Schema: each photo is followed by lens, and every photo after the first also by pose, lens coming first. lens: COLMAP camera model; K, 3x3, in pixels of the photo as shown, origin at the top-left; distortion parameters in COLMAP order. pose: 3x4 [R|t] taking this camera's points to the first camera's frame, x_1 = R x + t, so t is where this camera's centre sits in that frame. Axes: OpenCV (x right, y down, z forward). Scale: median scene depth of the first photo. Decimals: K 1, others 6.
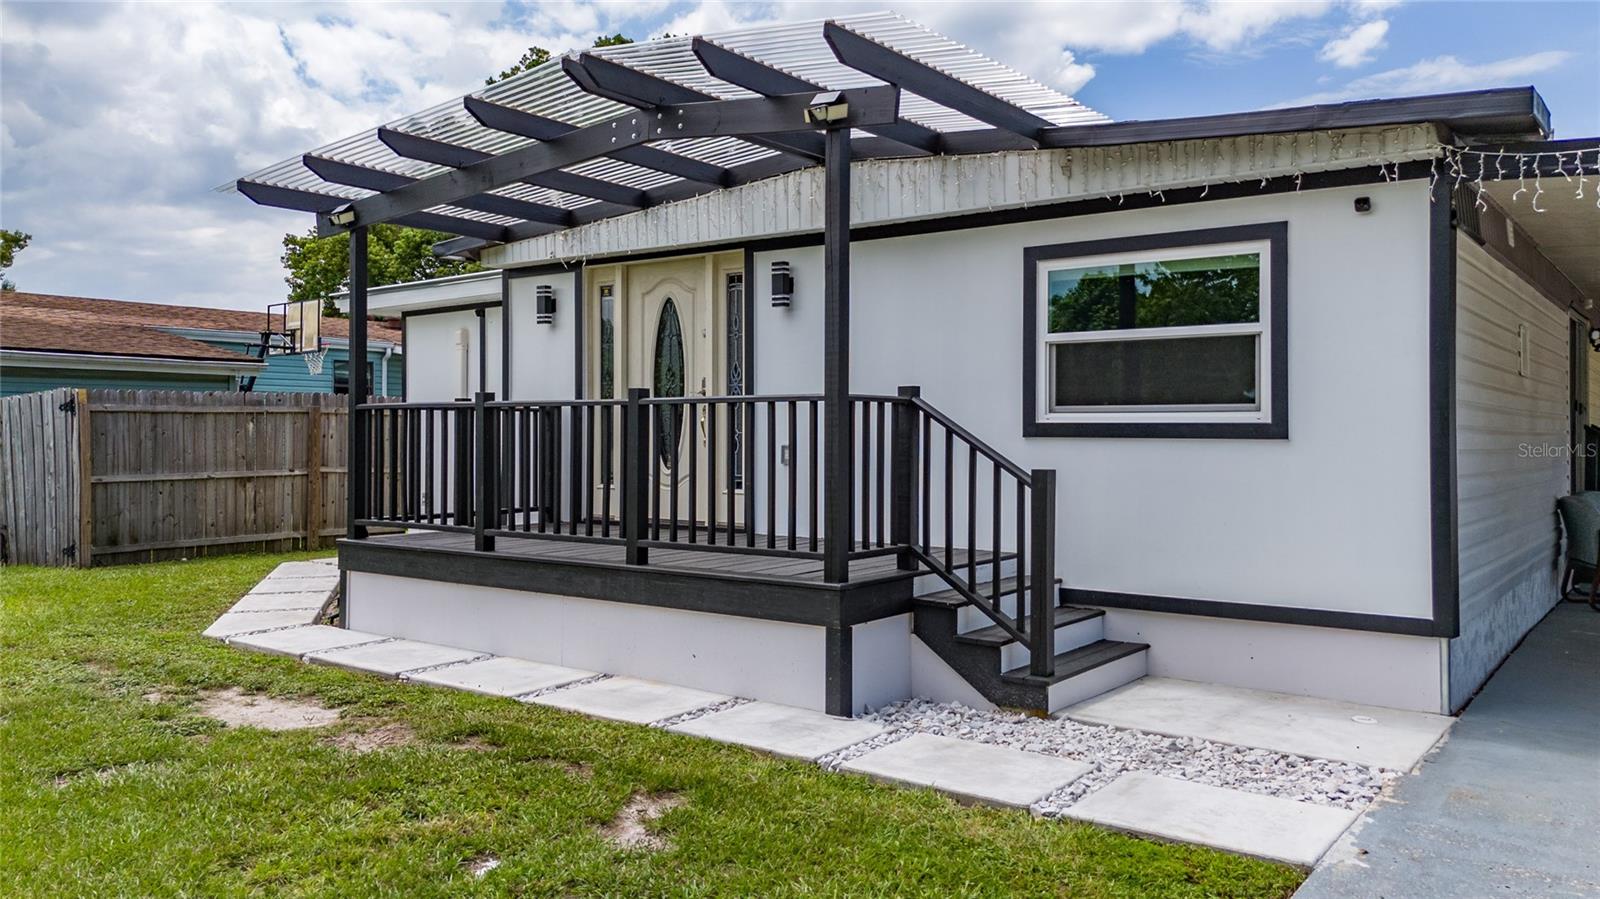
lens RADIAL K [[1213.7, 0, 796.5], [0, 1213.7, 411.5], [0, 0, 1]] dist [0.065035, -0.002286]
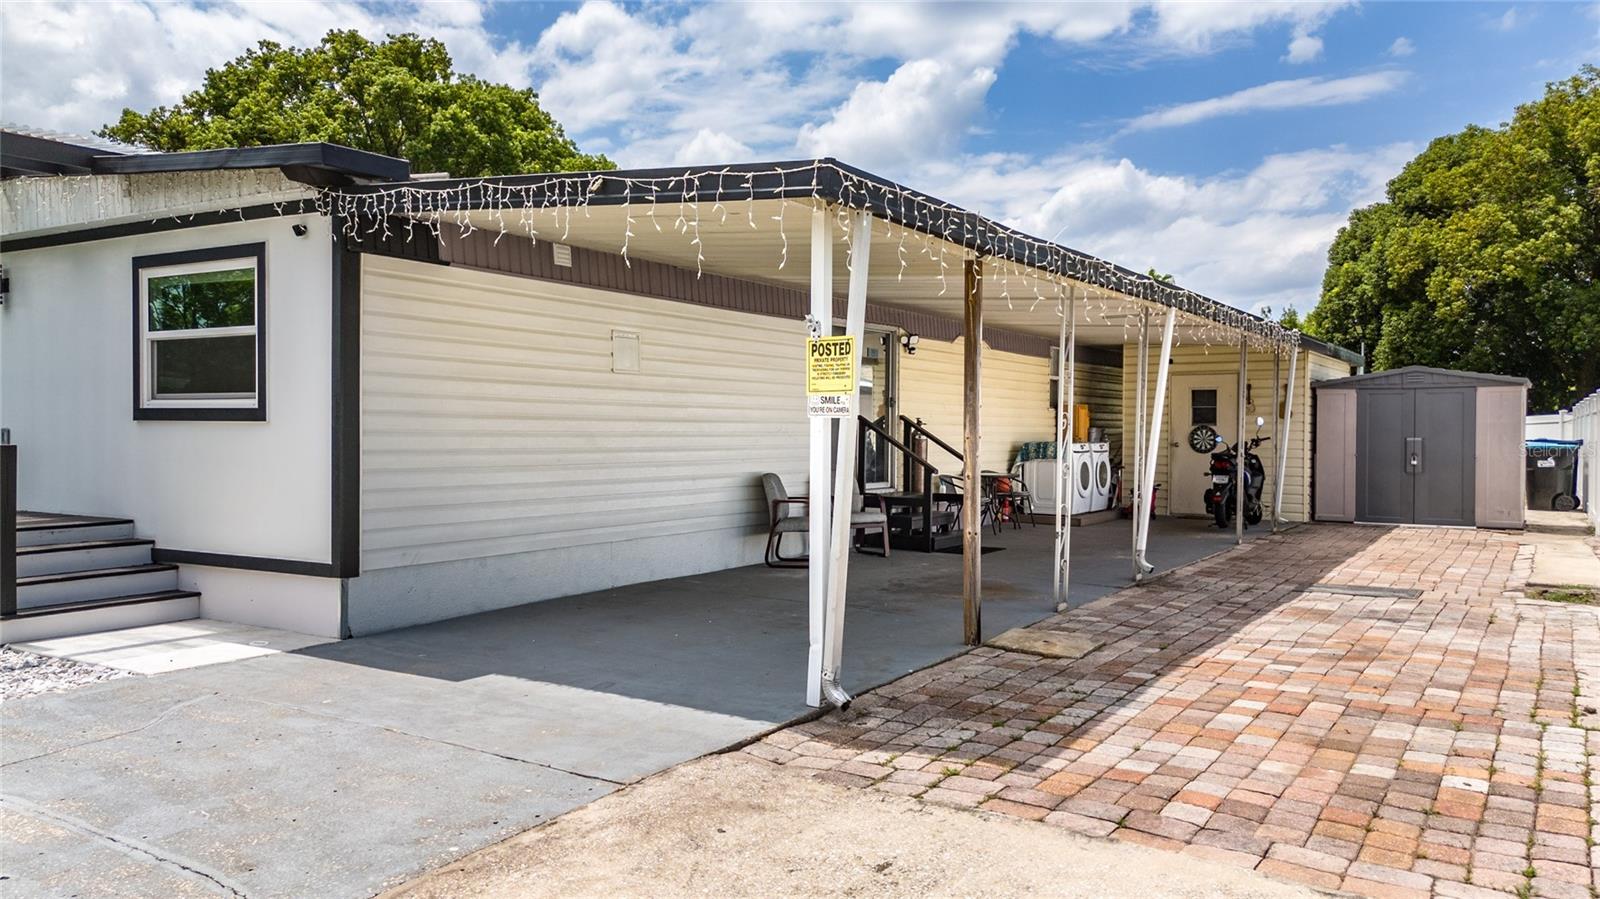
lens RADIAL K [[1171.8, 0, 867.2], [0, 1171.8, 444.9], [0, 0, 1]] dist [0.101581, -0.151103]
pose [[0.991485, 0.001886, 0.130206, 0.583626], [-0.006004, 0.999494, 0.031242, 0.003862], [-0.130081, -0.031757, 0.990995, -0.174649]]
